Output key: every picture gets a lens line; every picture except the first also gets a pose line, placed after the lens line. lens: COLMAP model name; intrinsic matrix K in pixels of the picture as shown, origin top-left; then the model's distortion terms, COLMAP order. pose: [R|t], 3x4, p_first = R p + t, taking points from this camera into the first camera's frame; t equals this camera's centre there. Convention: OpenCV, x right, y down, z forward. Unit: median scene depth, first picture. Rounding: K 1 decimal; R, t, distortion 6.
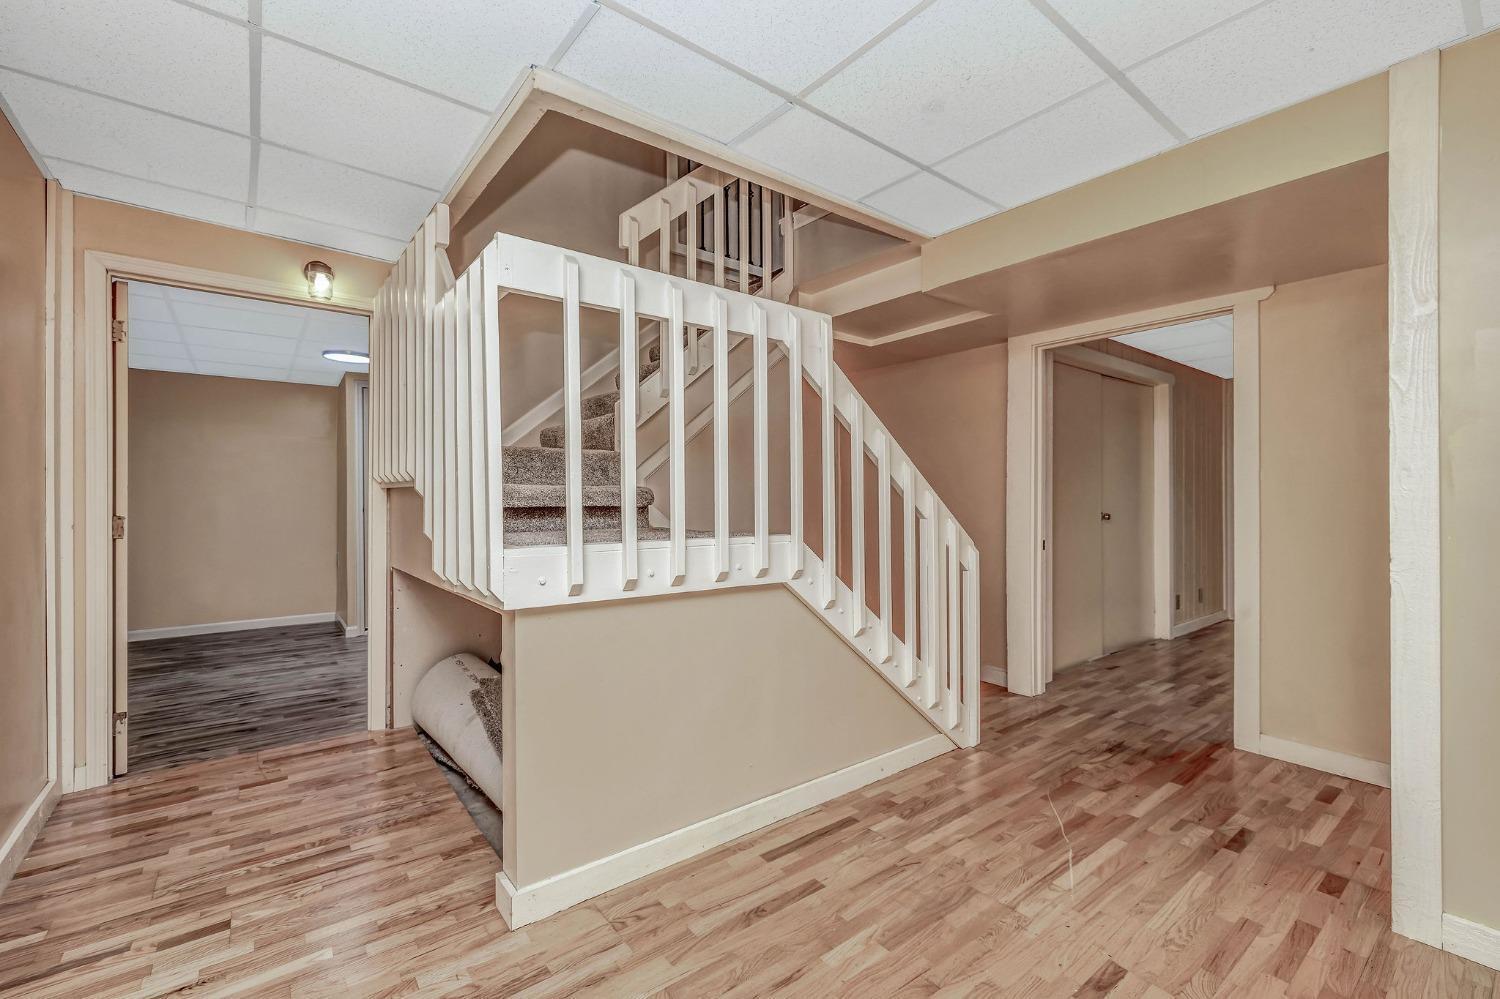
lens RADIAL K [[639.6, 0, 750.1], [0, 639.6, 504.7], [0, 0, 1]] dist [0.000294, -0.000002]
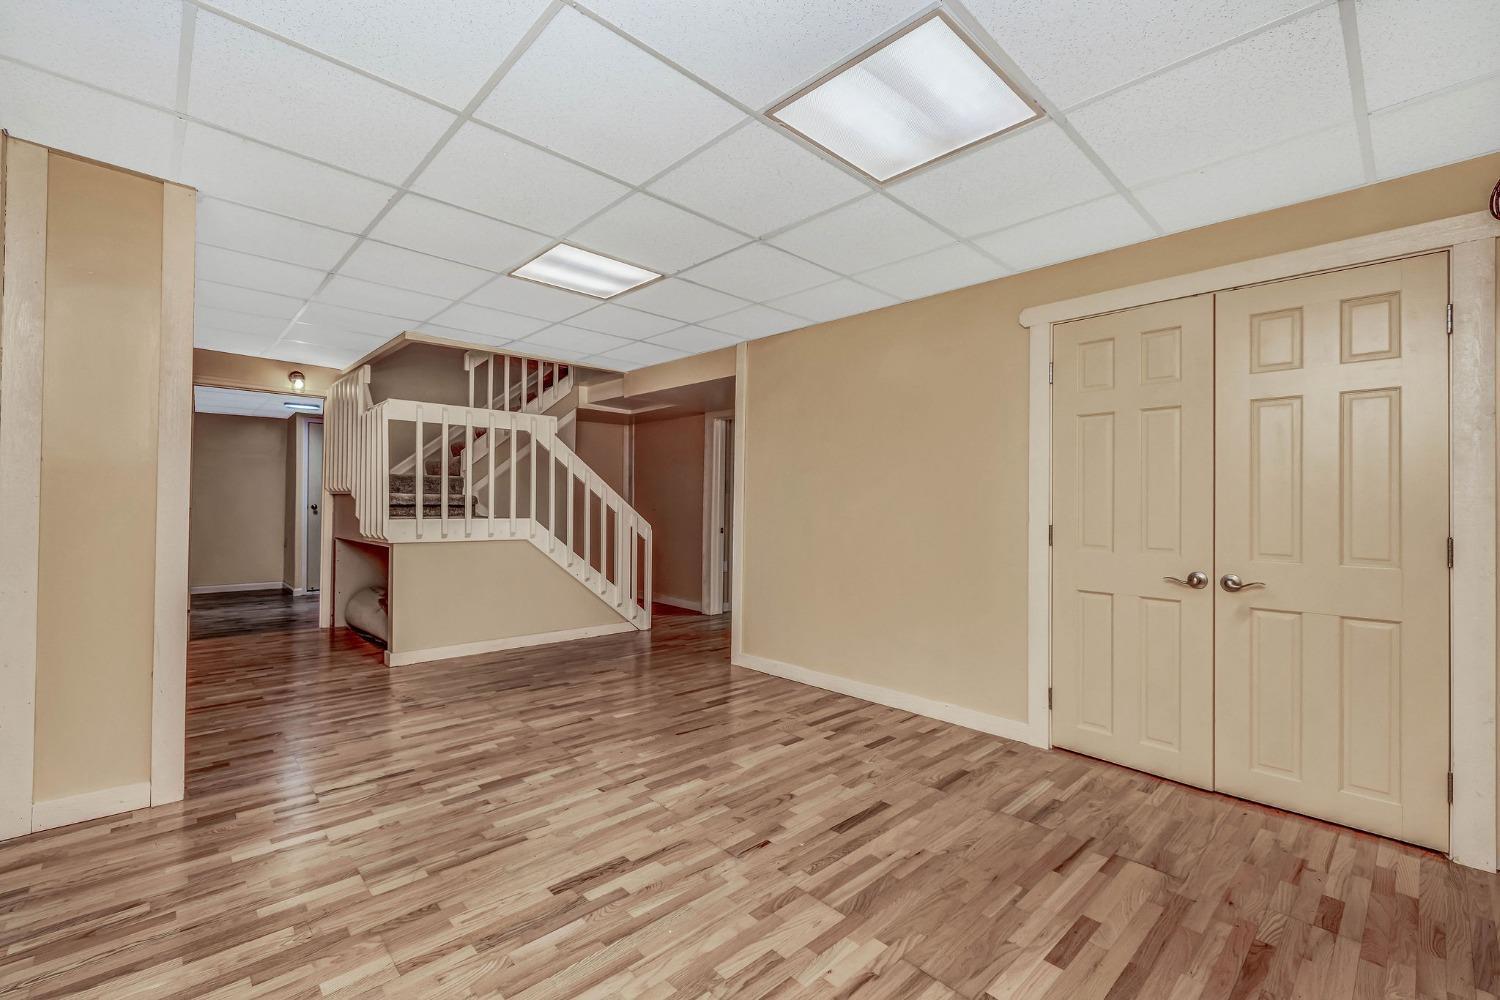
lens RADIAL K [[639.6, 0, 749.3], [0, 639.6, 493.4], [0, 0, 1]] dist [0.000294, -0.000002]
pose [[0.995981, 0.008119, 0.089200, 0.589078], [-0.006214, 0.999747, -0.021613, 0.004650], [-0.089352, 0.020971, 0.995779, -1.204360]]
